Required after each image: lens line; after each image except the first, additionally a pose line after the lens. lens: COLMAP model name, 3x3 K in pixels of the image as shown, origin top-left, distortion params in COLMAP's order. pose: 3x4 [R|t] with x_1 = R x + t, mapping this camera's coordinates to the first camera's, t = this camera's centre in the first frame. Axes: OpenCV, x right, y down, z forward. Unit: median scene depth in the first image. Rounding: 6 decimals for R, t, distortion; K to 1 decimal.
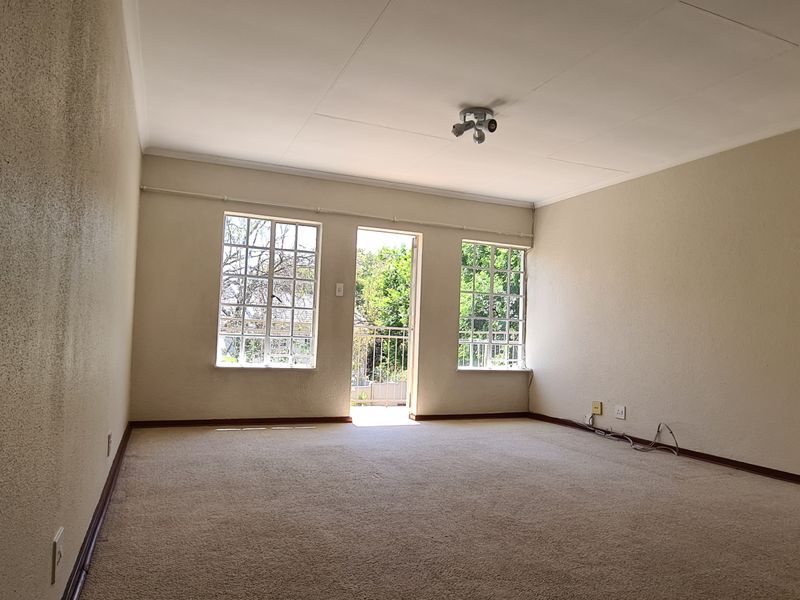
lens RADIAL K [[541.5, 0, 399.8], [0, 541.5, 306.1], [0, 0, 1]] dist [-0.000219, -0.000124]
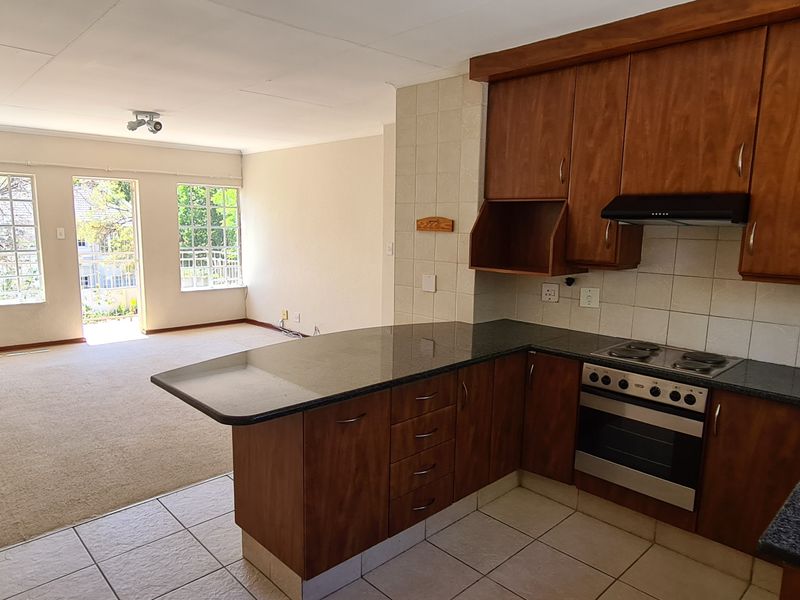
lens RADIAL K [[541.5, 0, 399.8], [0, 541.5, 306.1], [0, 0, 1]] dist [-0.000219, -0.000124]
pose [[0.935916, -0.077281, 0.343642, 0.159447], [0.003011, 0.977353, 0.211596, -0.121721], [-0.352212, -0.197001, 0.914952, -0.355741]]
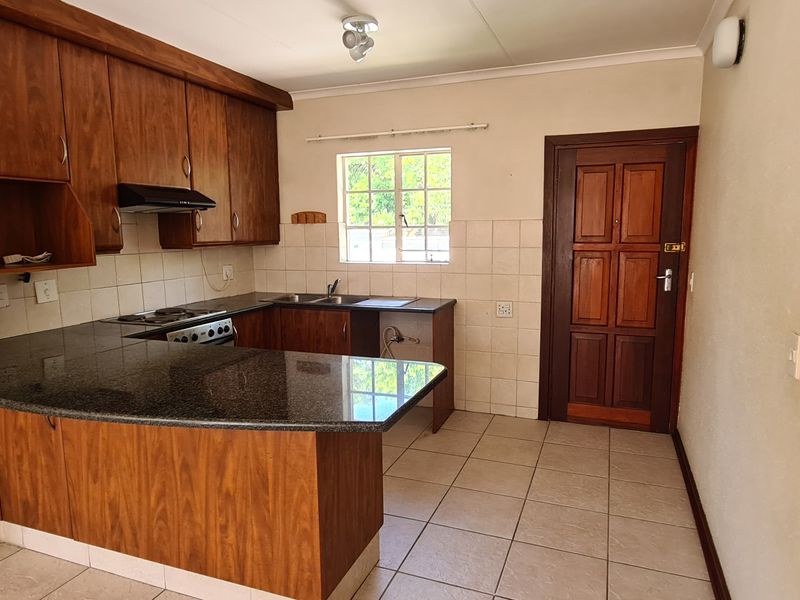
lens RADIAL K [[541.5, 0, 399.8], [0, 541.5, 306.1], [0, 0, 1]] dist [-0.000219, -0.000124]
pose [[-0.711848, -0.132271, 0.689766, -0.148240], [-0.053306, 0.989448, 0.134726, -0.066826], [-0.700308, 0.059136, -0.711387, 0.473549]]
